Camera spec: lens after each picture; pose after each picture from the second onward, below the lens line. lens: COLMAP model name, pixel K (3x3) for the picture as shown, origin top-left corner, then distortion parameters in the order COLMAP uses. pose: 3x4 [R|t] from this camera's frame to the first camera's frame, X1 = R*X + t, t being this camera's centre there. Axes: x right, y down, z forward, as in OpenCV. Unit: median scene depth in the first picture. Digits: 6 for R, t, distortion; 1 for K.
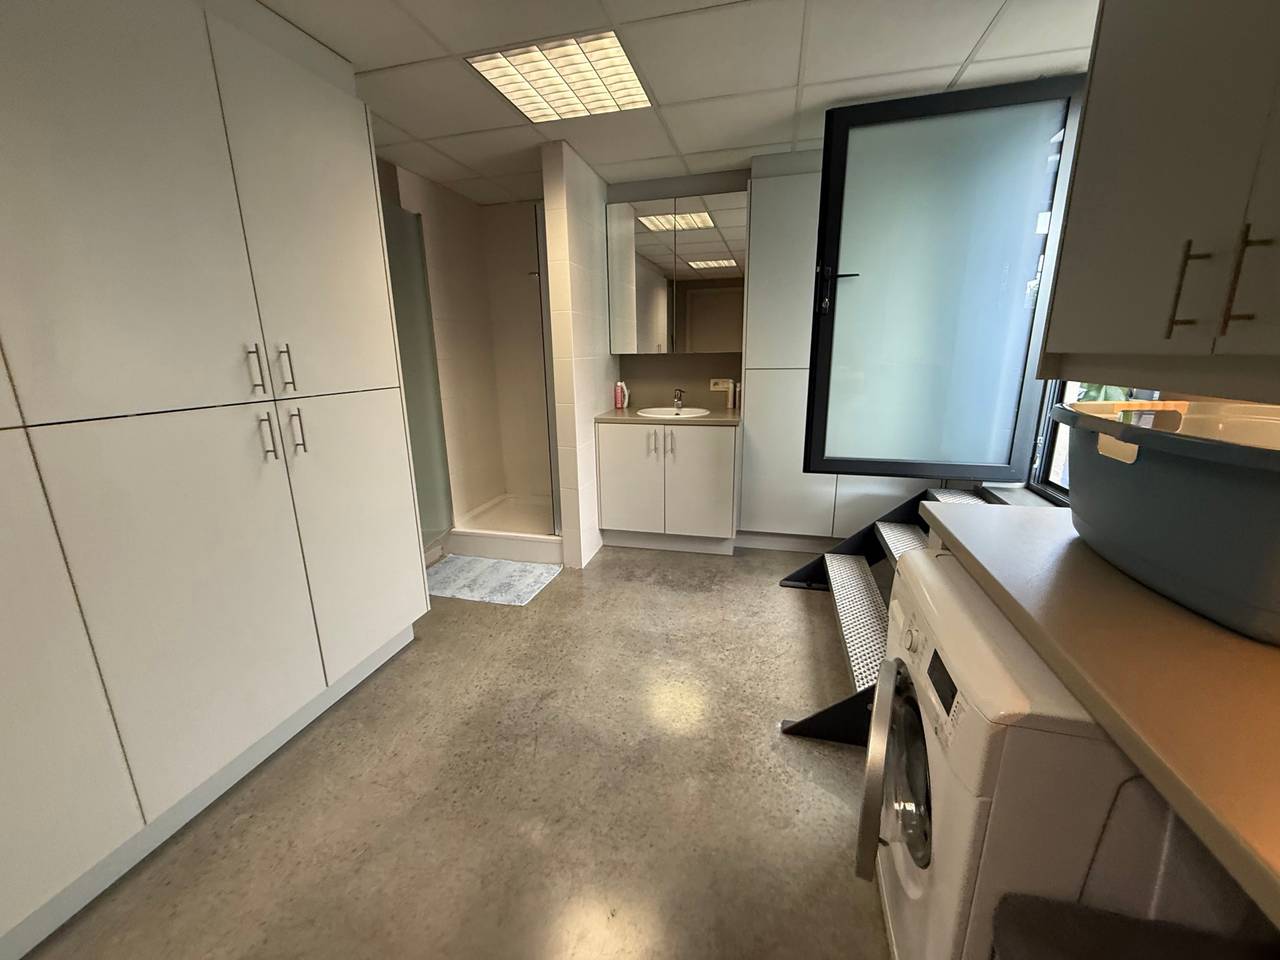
lens RADIAL K [[518.2, 0, 632.5], [0, 518.2, 480.1], [0, 0, 1]] dist [0.001091, -0.000170]
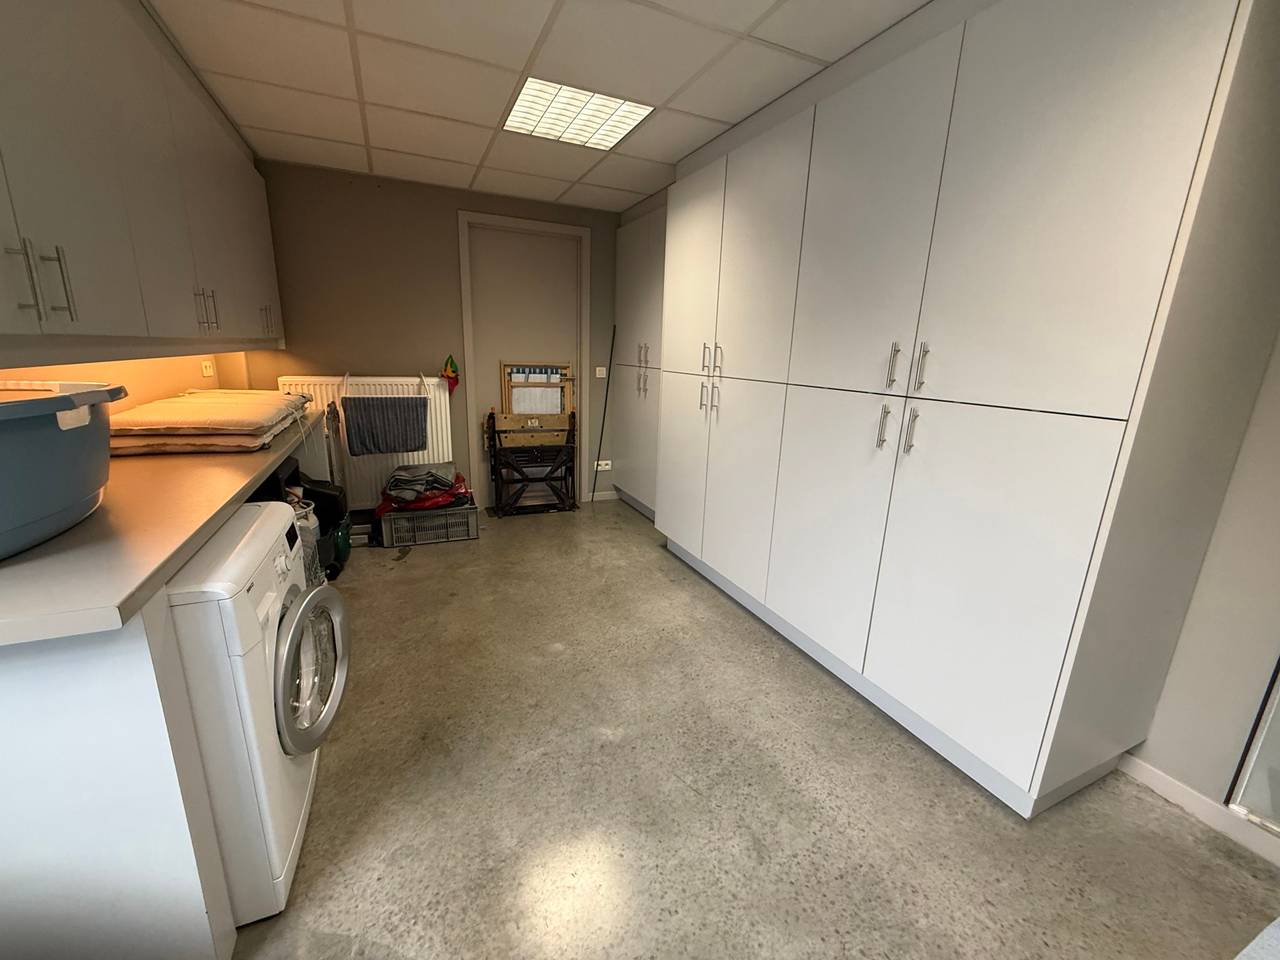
lens RADIAL K [[518.2, 0, 635.2], [0, 518.2, 477.7], [0, 0, 1]] dist [0.001091, -0.000170]
pose [[-0.778731, 0.141788, -0.611126, 0.376841], [-0.173998, 0.887096, 0.427534, -0.345204], [0.602746, 0.439268, -0.666138, 1.379575]]
